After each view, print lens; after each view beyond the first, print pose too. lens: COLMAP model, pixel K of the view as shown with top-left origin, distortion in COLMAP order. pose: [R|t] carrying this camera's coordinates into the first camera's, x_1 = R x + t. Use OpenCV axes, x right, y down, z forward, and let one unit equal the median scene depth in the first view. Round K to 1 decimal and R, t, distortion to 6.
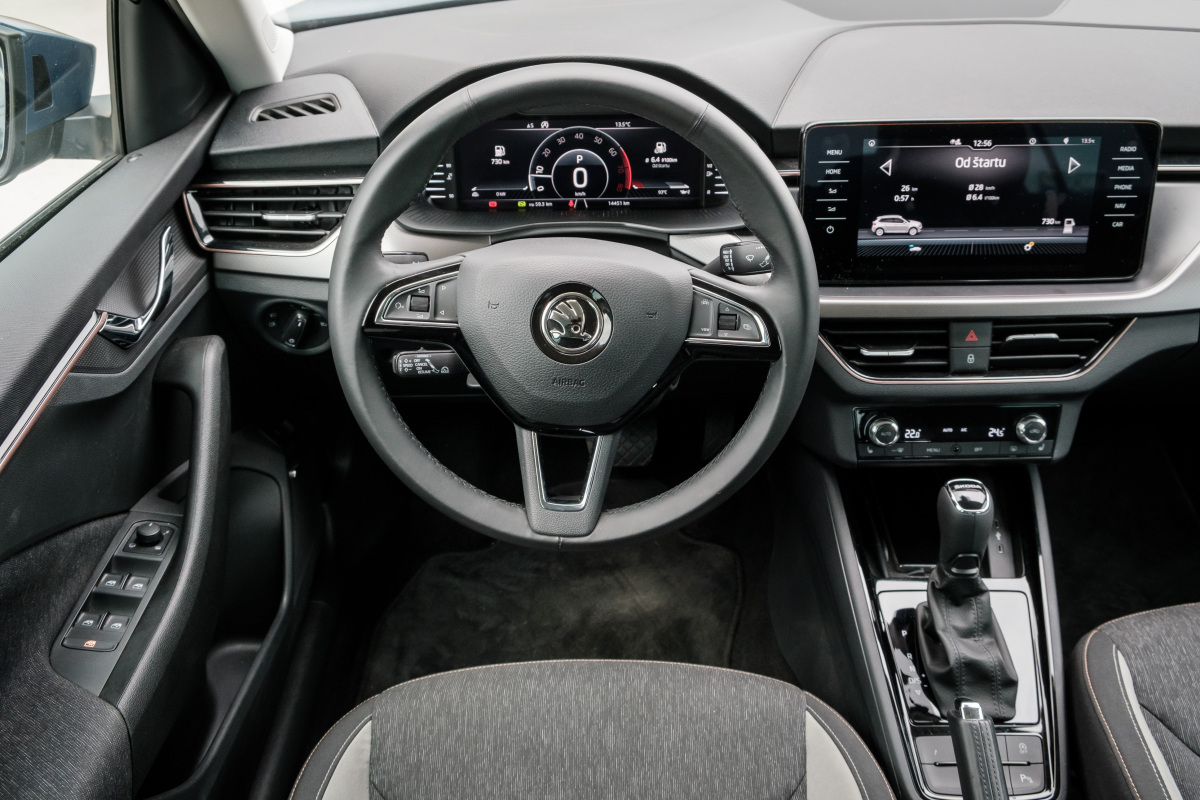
lens RADIAL K [[1074.5, 0, 600.0], [0, 1074.5, 400.0], [0, 0, 1]] dist [0.001596, -0.010545]
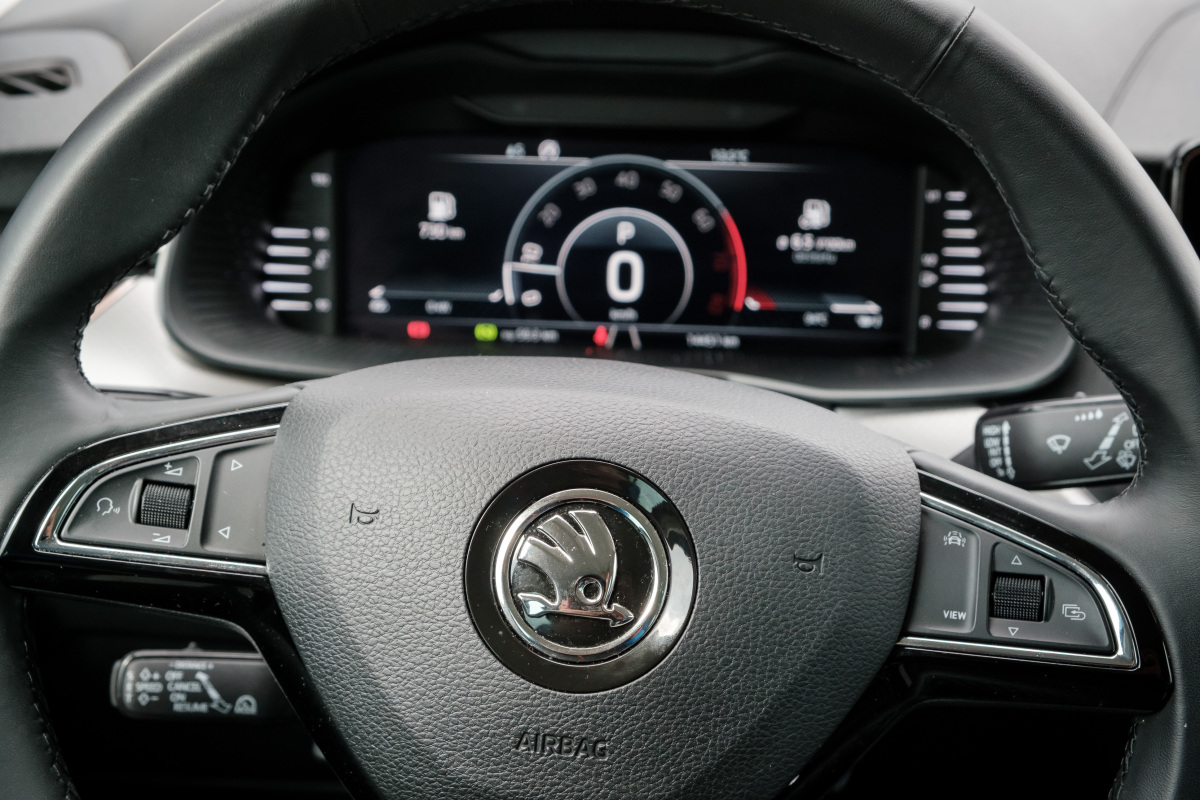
lens RADIAL K [[1836.3, 0, 618.7], [0, 1836.3, 399.2], [0, 0, 1]] dist [-0.011664, -0.043241]
pose [[0.998672, 0.045892, -0.023398, -0.001561], [-0.049998, 0.972885, -0.225823, 0.006177], [0.012400, 0.226693, 0.973887, 0.304603]]
